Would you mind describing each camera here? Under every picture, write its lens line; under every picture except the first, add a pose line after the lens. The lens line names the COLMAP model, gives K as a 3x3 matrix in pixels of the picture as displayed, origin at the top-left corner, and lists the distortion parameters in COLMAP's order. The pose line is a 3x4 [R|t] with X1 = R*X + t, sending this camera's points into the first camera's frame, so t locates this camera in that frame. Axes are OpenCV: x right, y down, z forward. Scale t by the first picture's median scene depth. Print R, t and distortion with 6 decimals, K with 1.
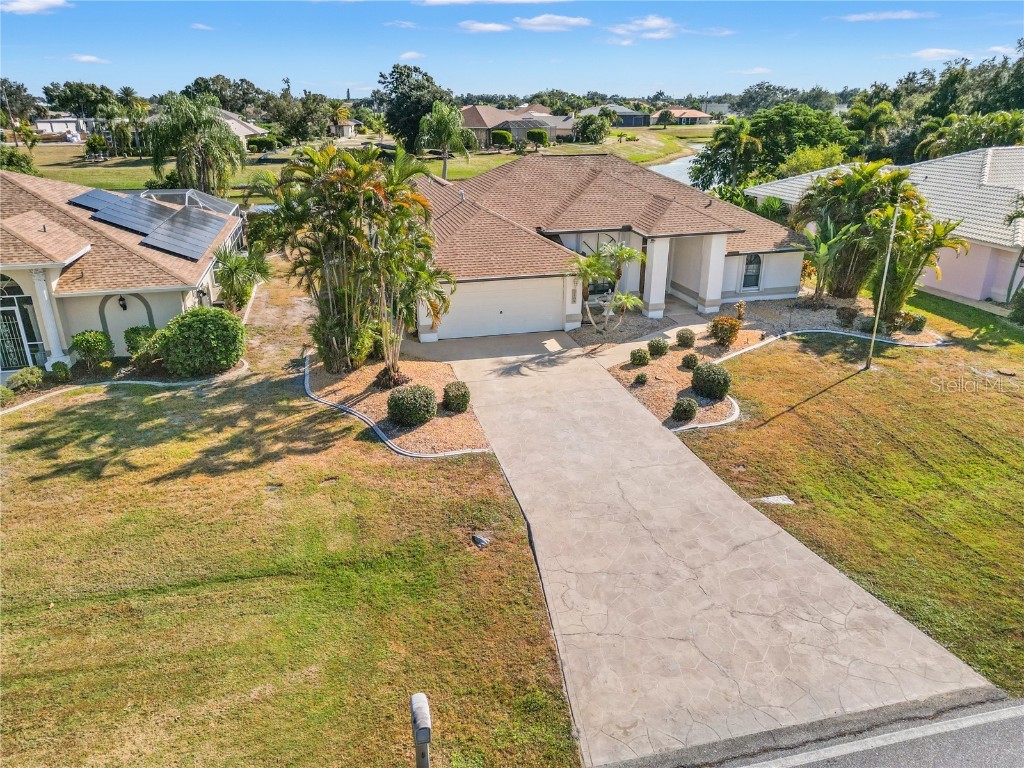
lens RADIAL K [[723.4, 0, 512.0], [0, 723.4, 384.0], [0, 0, 1]] dist [0.040312, -0.003322]
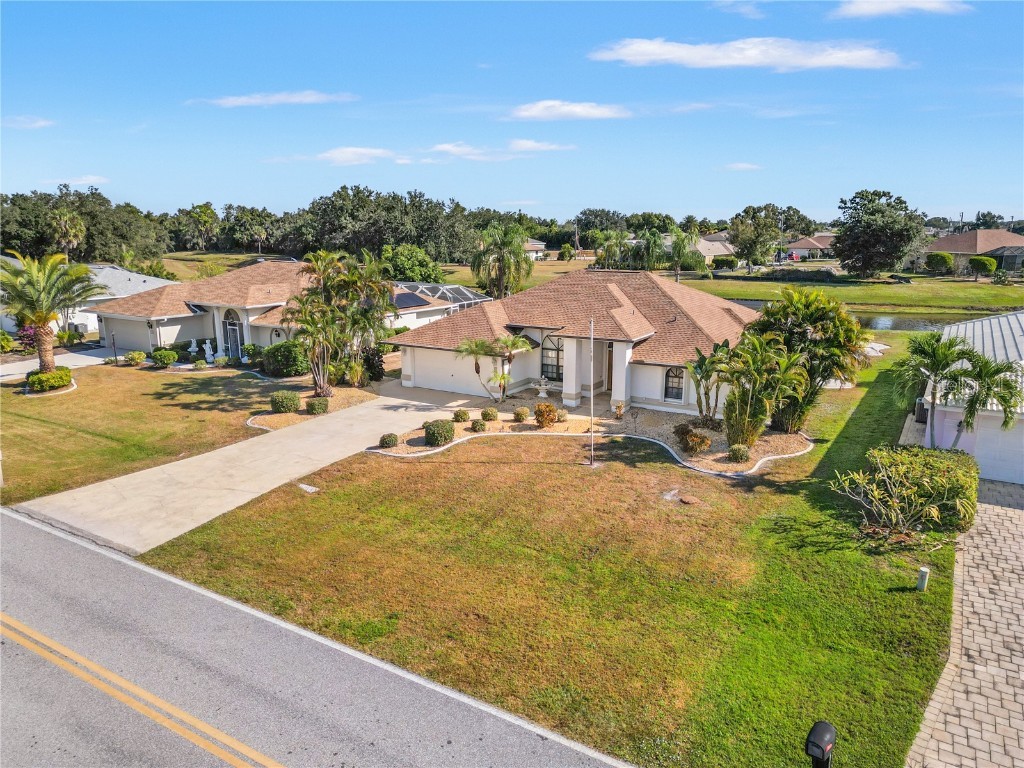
lens RADIAL K [[723.4, 0, 512.0], [0, 723.4, 384.0], [0, 0, 1]] dist [0.040312, -0.003322]
pose [[0.698152, 0.156928, -0.698540, 1.057329], [-0.262627, 0.963802, -0.045962, -0.053972], [0.666041, 0.215544, 0.714094, 0.118896]]
